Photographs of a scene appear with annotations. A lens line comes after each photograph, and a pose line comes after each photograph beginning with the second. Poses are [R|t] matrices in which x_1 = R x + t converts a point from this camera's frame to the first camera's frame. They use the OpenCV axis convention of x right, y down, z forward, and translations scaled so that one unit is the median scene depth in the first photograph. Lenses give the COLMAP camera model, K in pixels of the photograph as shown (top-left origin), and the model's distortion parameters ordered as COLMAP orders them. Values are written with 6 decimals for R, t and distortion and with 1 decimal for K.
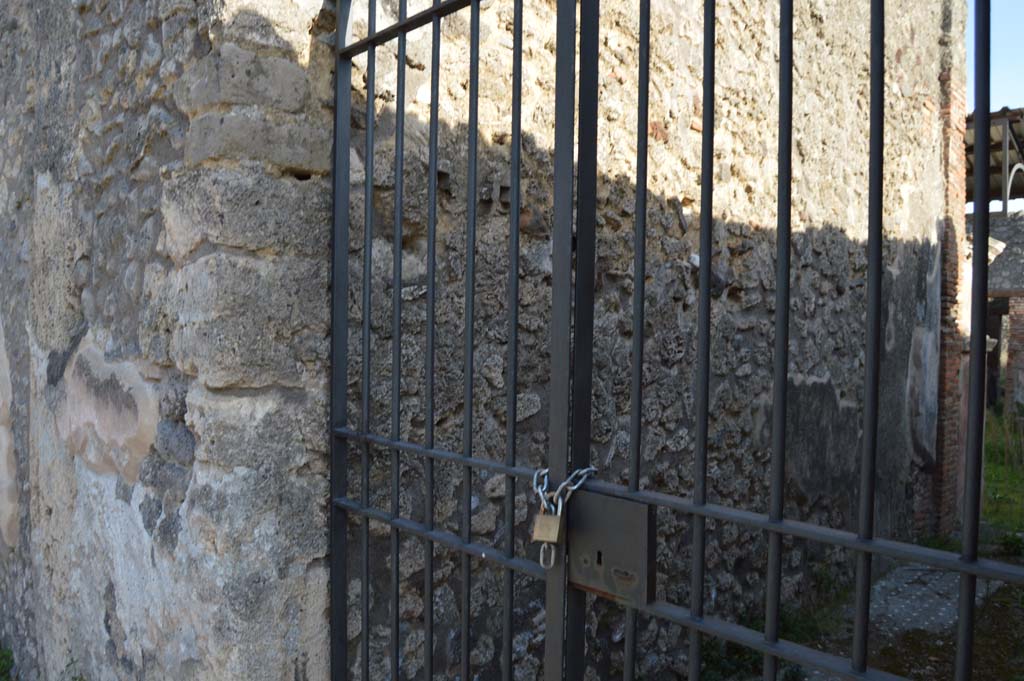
lens RADIAL K [[808.6, 0, 514.0], [0, 808.6, 346.6], [0, 0, 1]] dist [-0.096122, 0.039855]
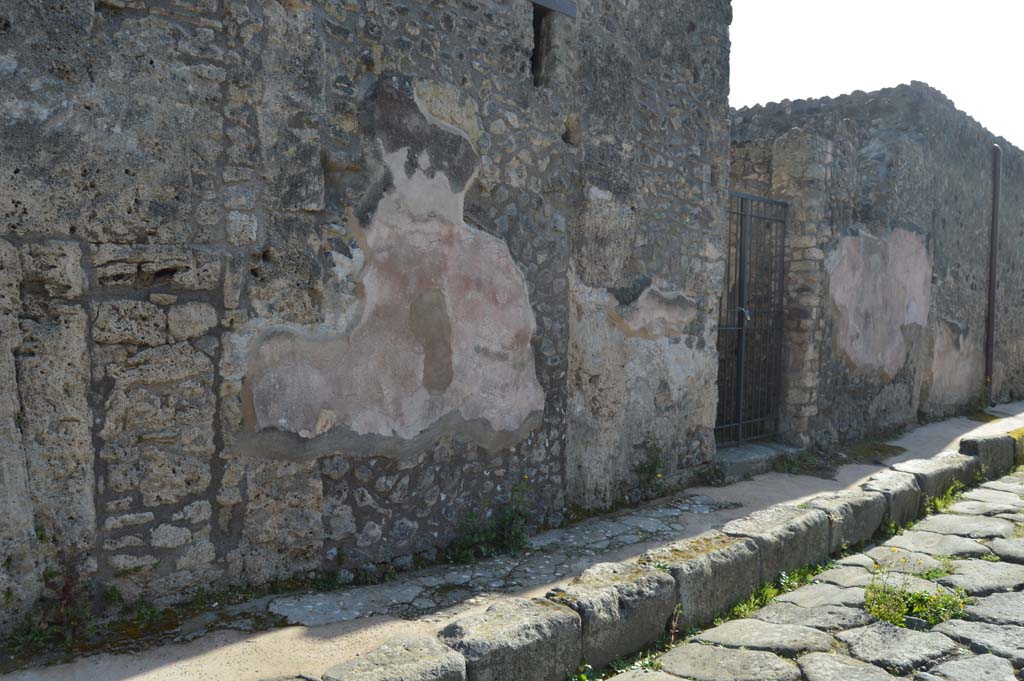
lens RADIAL K [[808.6, 0, 516.7], [0, 808.6, 344.1], [0, 0, 1]] dist [-0.096122, 0.039855]
pose [[-0.040312, -0.068332, 0.996848, -2.401664], [0.005684, 0.997627, 0.068615, 0.005061], [-0.999171, 0.008432, -0.039828, 1.235568]]
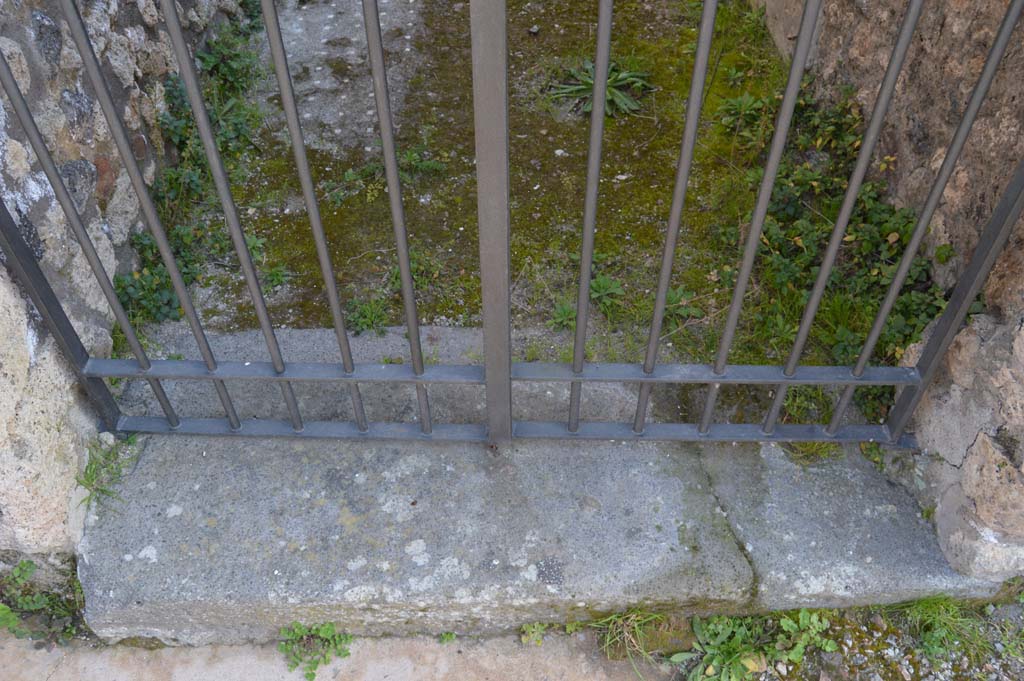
lens RADIAL K [[808.6, 0, 516.5], [0, 808.6, 344.2], [0, 0, 1]] dist [-0.096122, 0.039855]
pose [[0.681241, -0.544236, 0.489610, -0.188870], [0.035490, 0.692579, 0.720469, 0.077103], [-0.731198, -0.473437, 0.491128, 0.227019]]
